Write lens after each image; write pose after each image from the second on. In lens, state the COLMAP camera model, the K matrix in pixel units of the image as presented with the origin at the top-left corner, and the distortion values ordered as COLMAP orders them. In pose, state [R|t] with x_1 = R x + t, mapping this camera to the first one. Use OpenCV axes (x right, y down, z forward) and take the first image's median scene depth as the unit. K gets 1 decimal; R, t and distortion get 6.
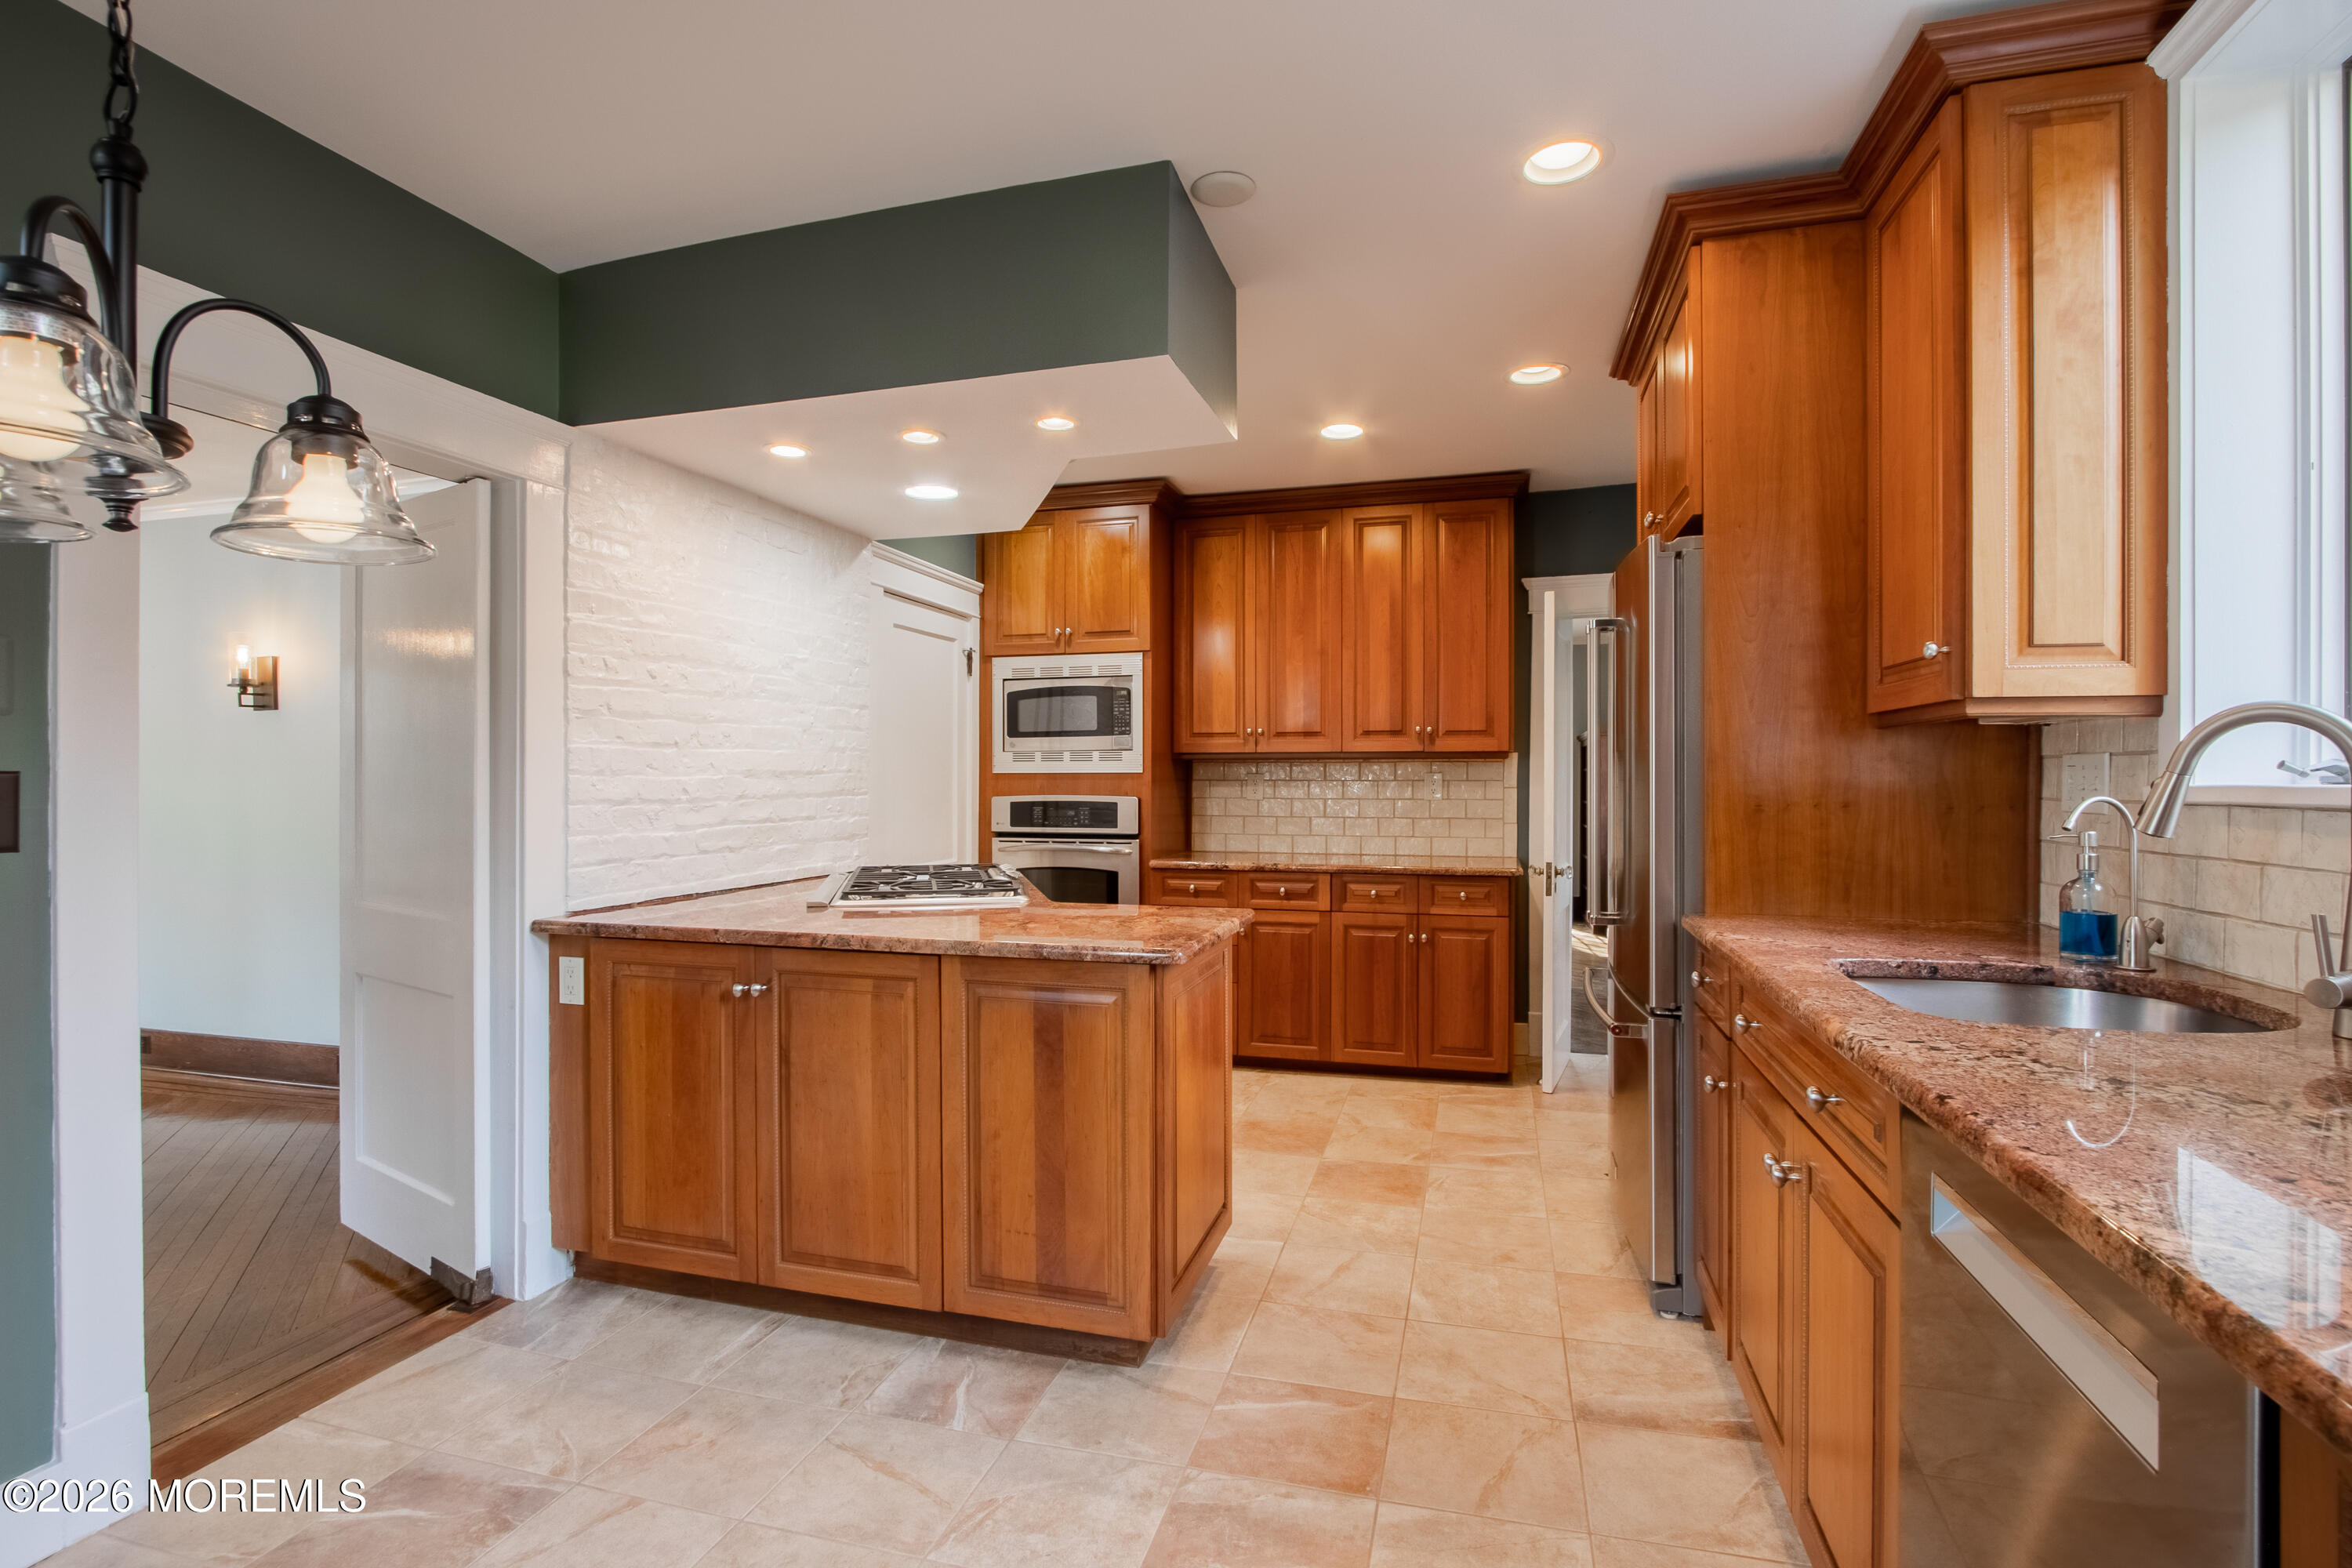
lens RADIAL K [[1097.4, 0, 1170.4], [0, 1097.4, 779.9], [0, 0, 1]] dist [-0.029192, 0.003185]
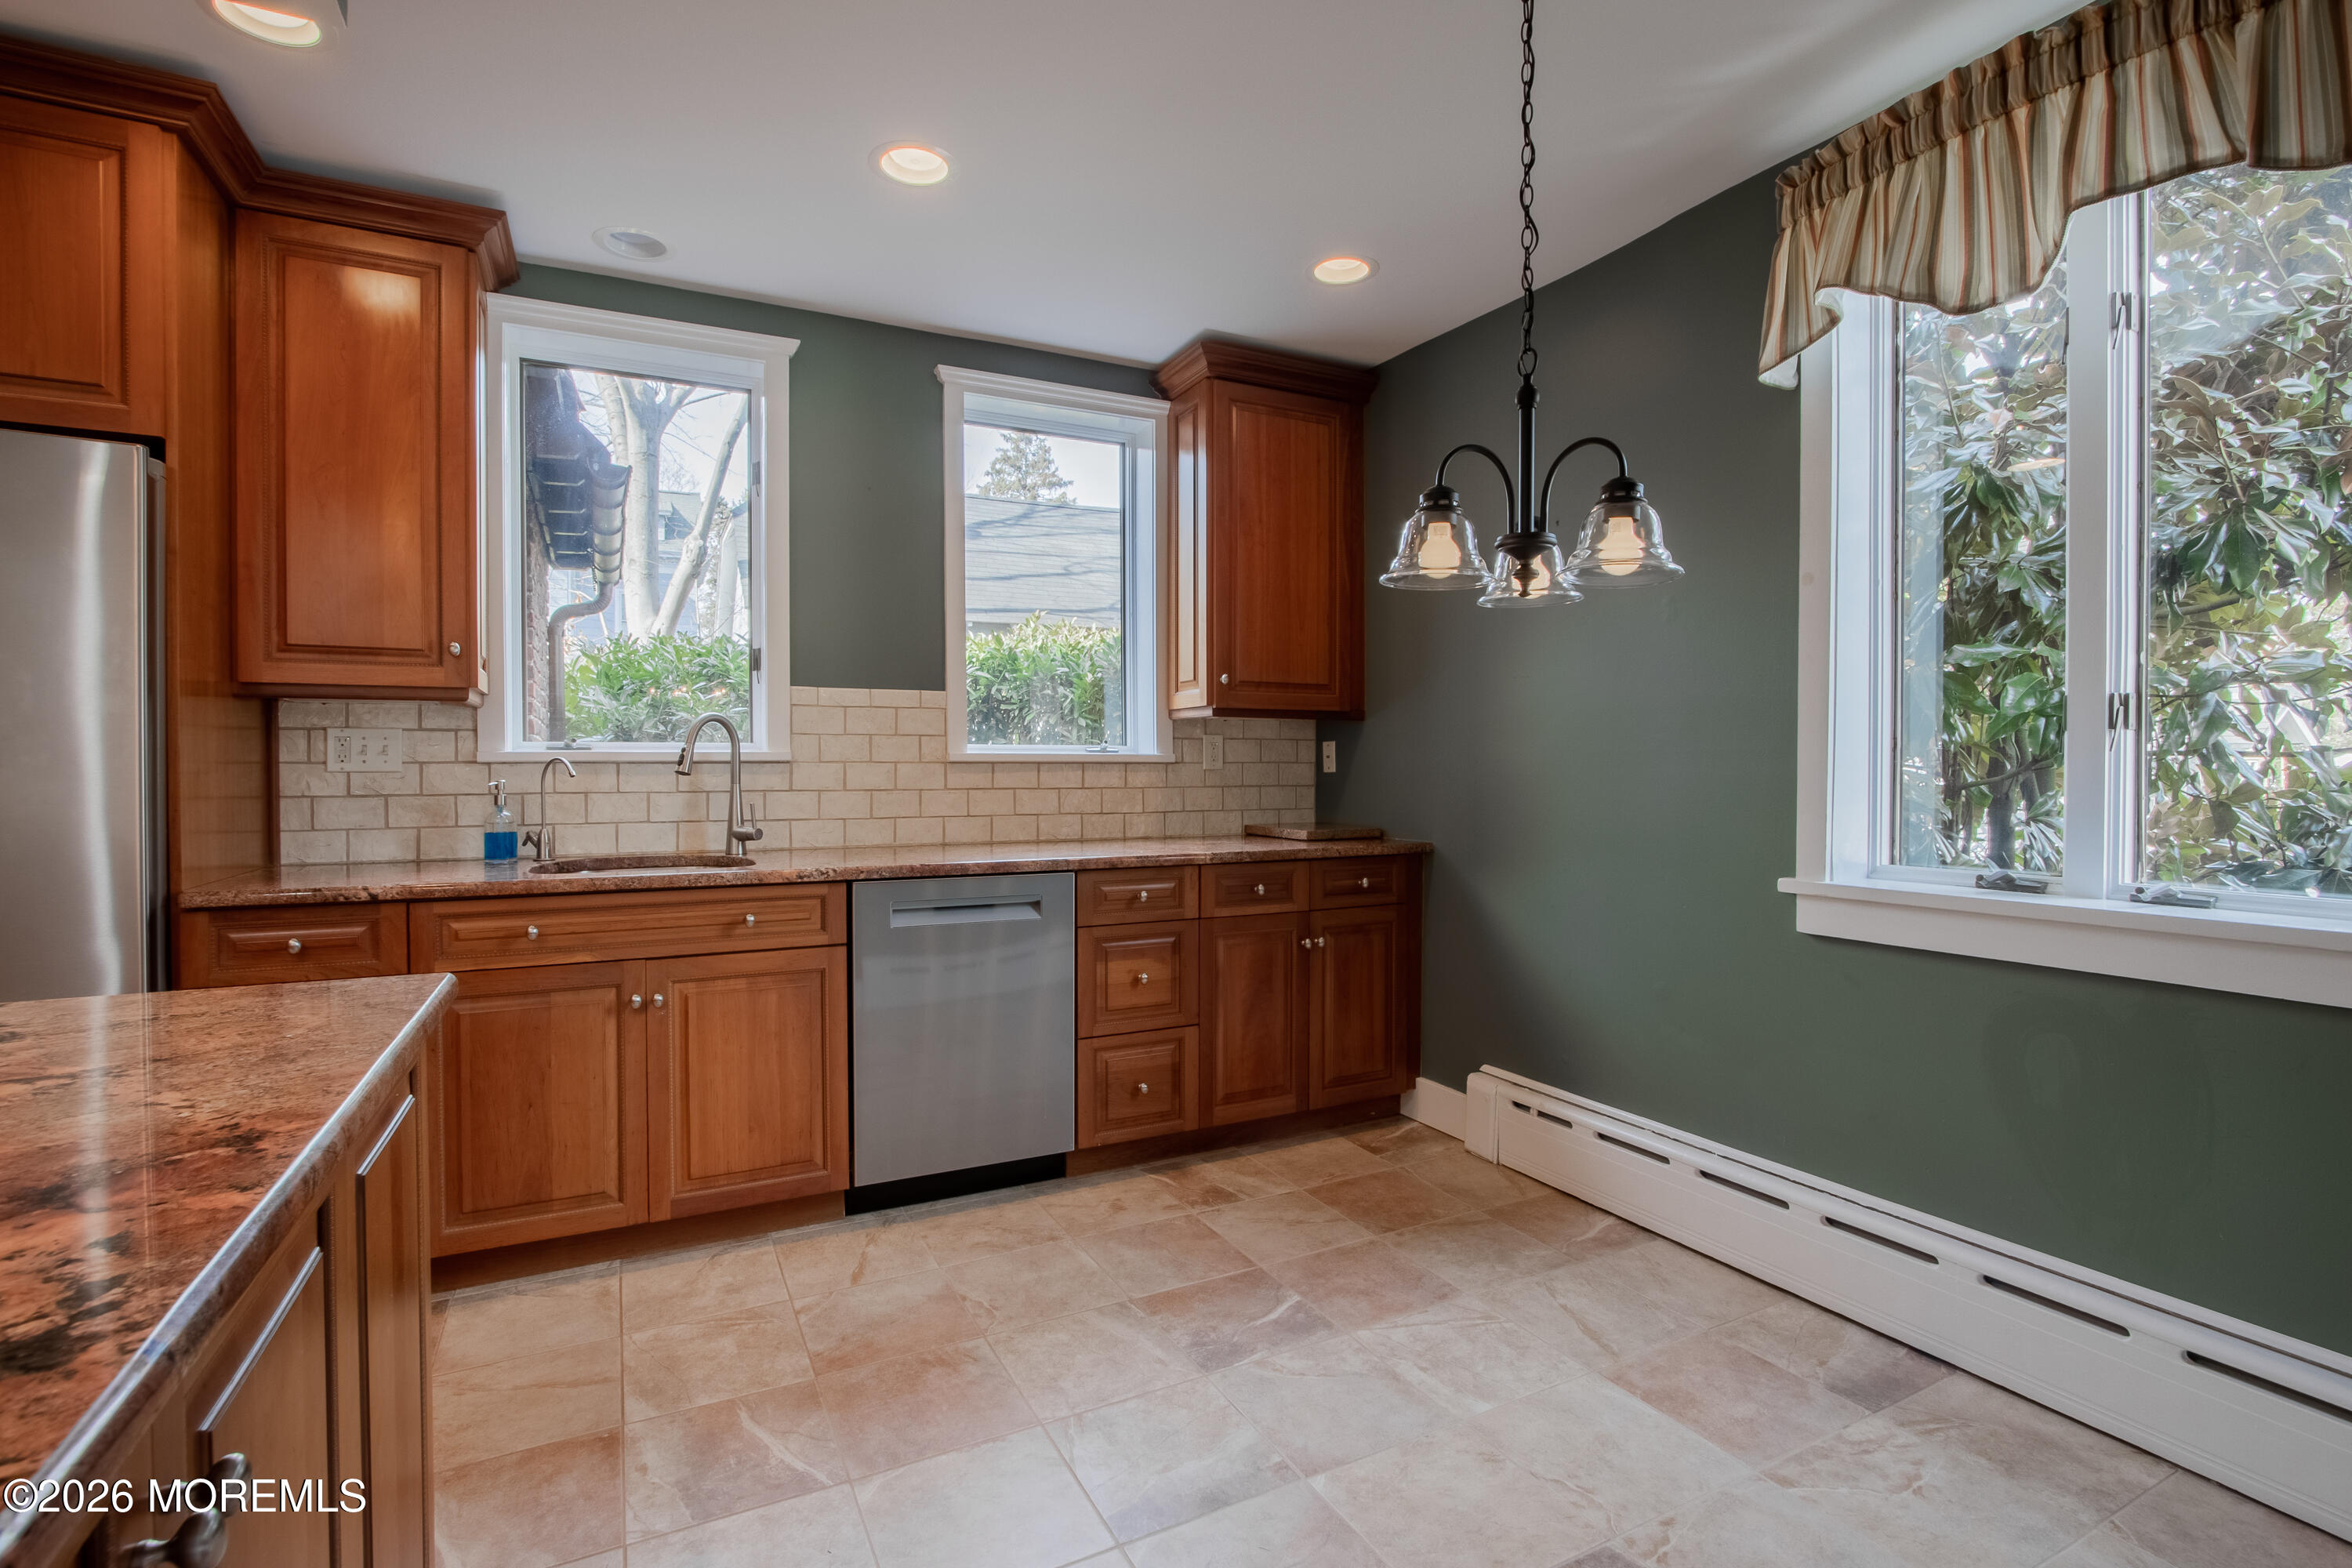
lens RADIAL K [[1097.4, 0, 1184.8], [0, 1097.4, 779.4], [0, 0, 1]] dist [-0.029192, 0.003185]
pose [[-0.687717, -0.007056, 0.725945, -0.747634], [0.006960, 0.999843, 0.016312, 0.021326], [-0.725946, 0.016271, -0.687560, 1.048683]]
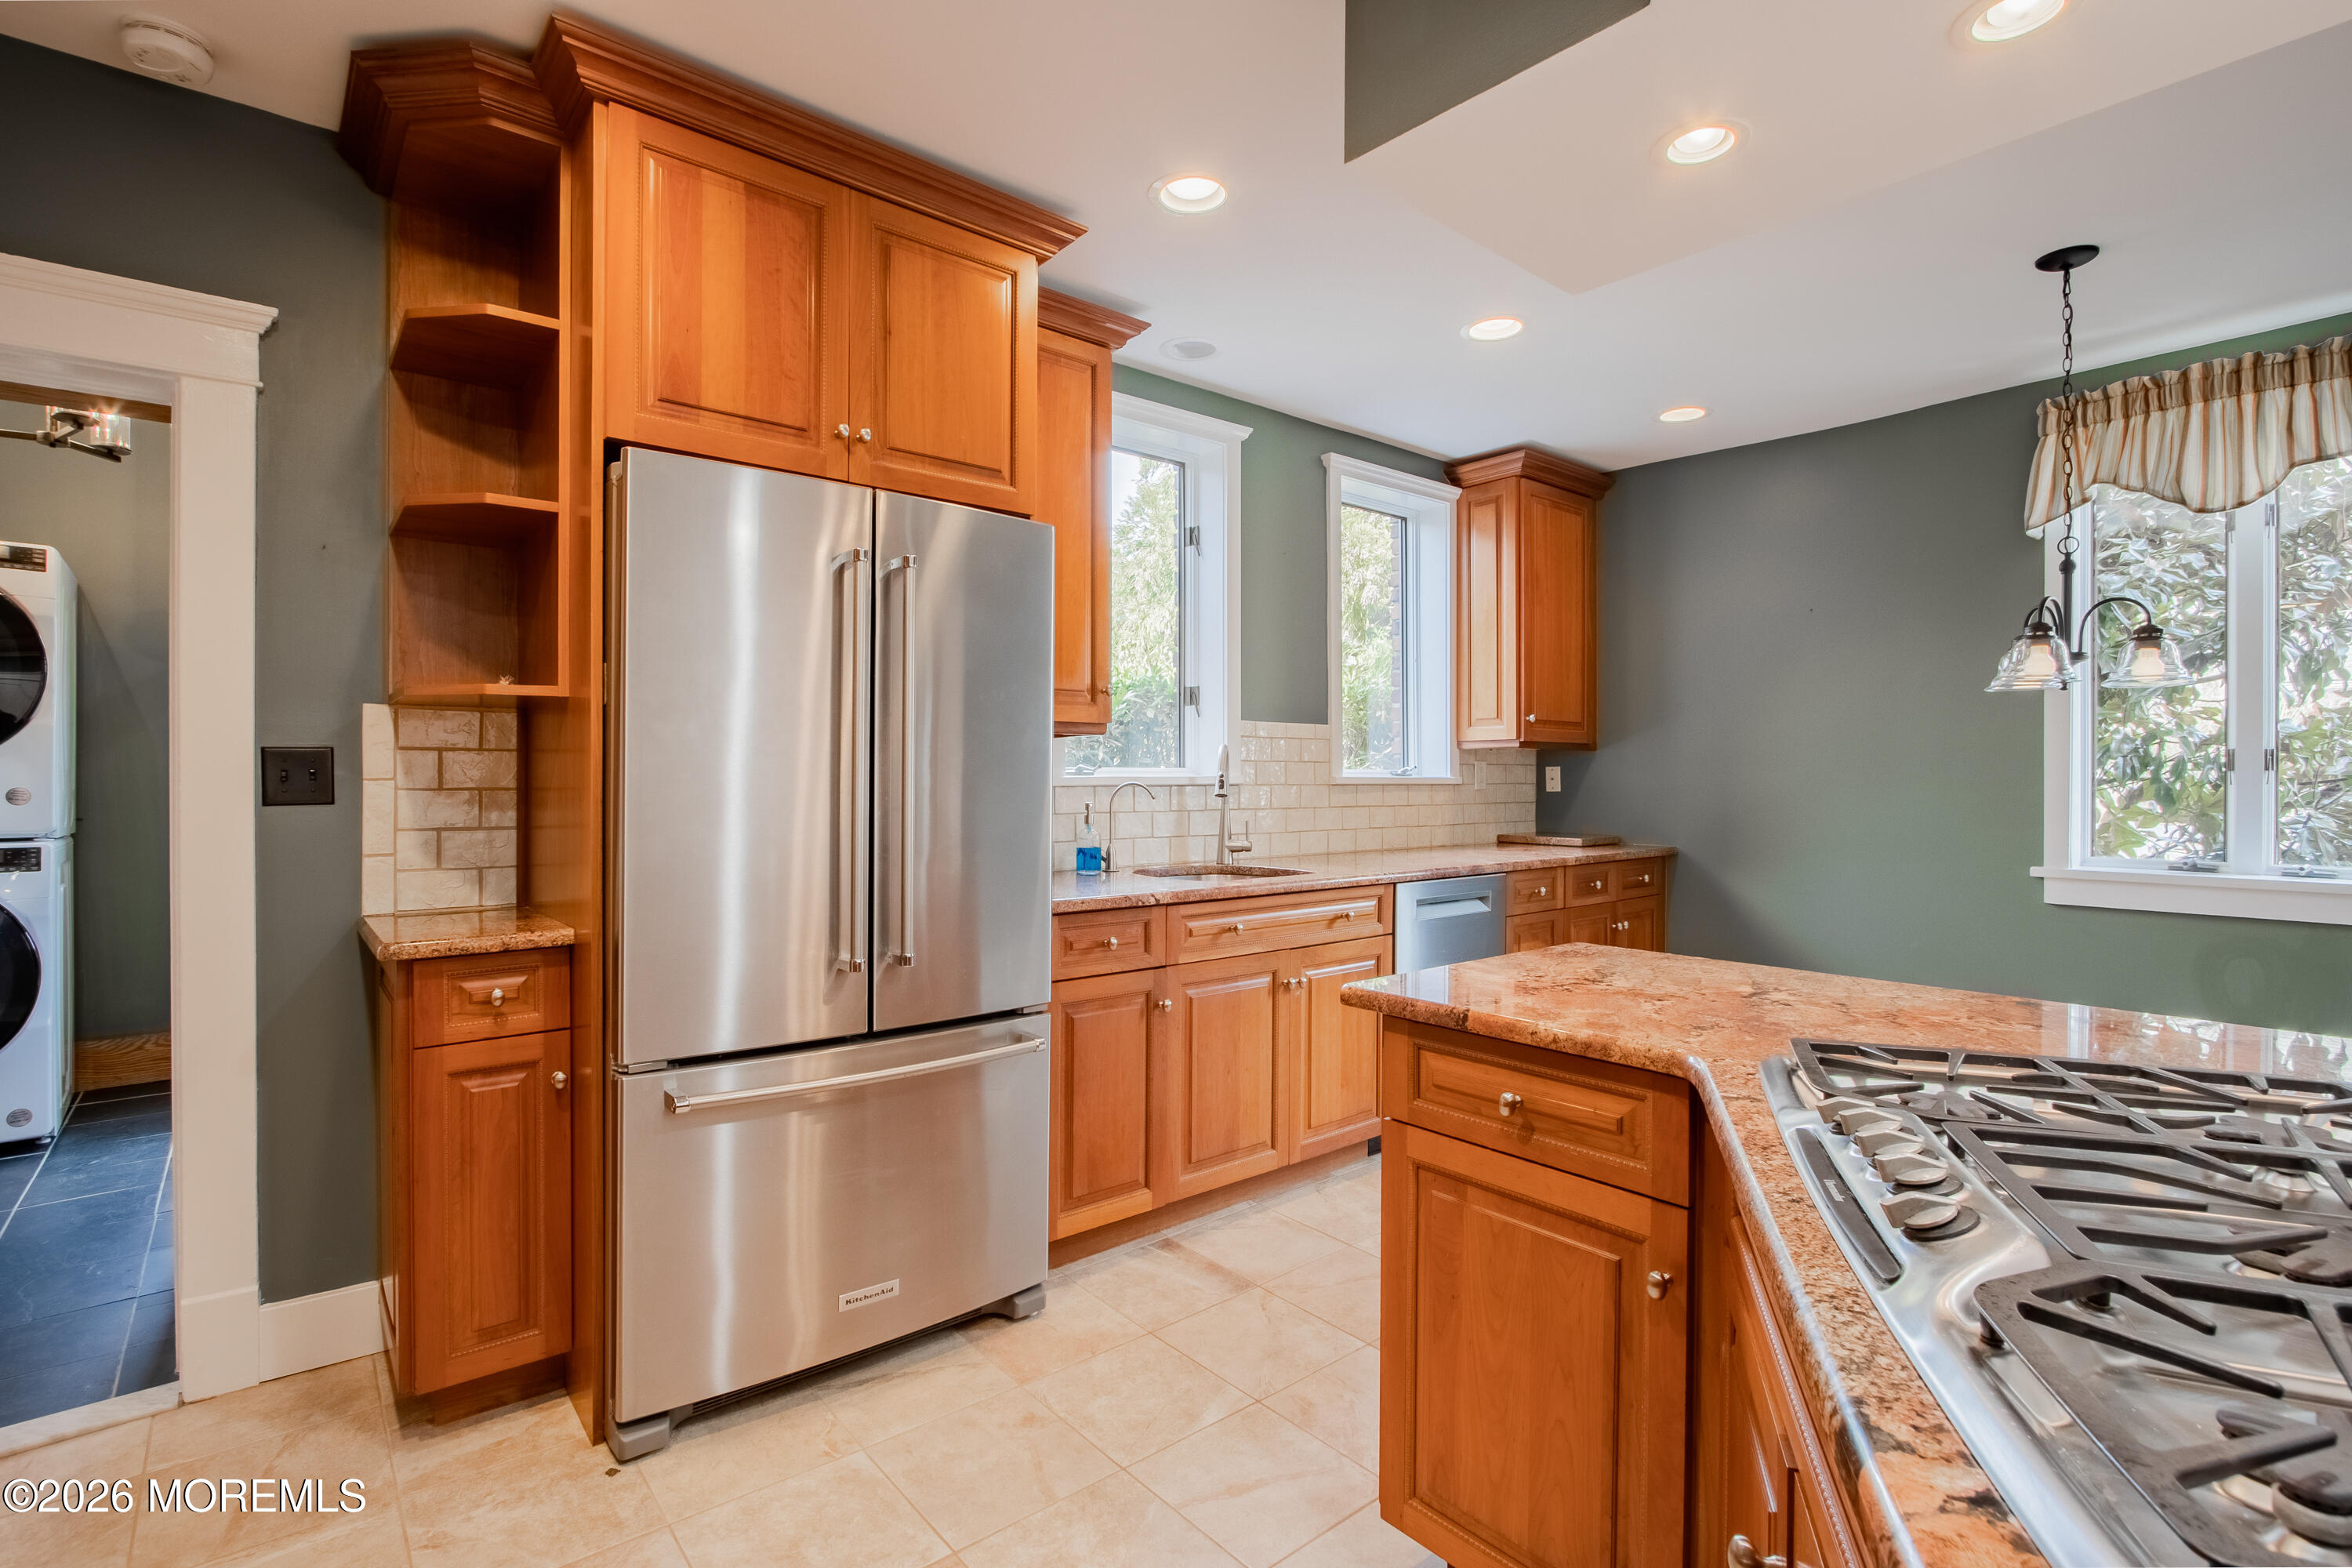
lens RADIAL K [[1097.4, 0, 1167.5], [0, 1097.4, 778.2], [0, 0, 1]] dist [-0.029192, 0.003185]
pose [[-0.828436, -0.002150, 0.560079, -0.220638], [0.002998, 0.999961, 0.008273, -0.005815], [-0.560075, 0.008533, -0.828398, 1.882466]]
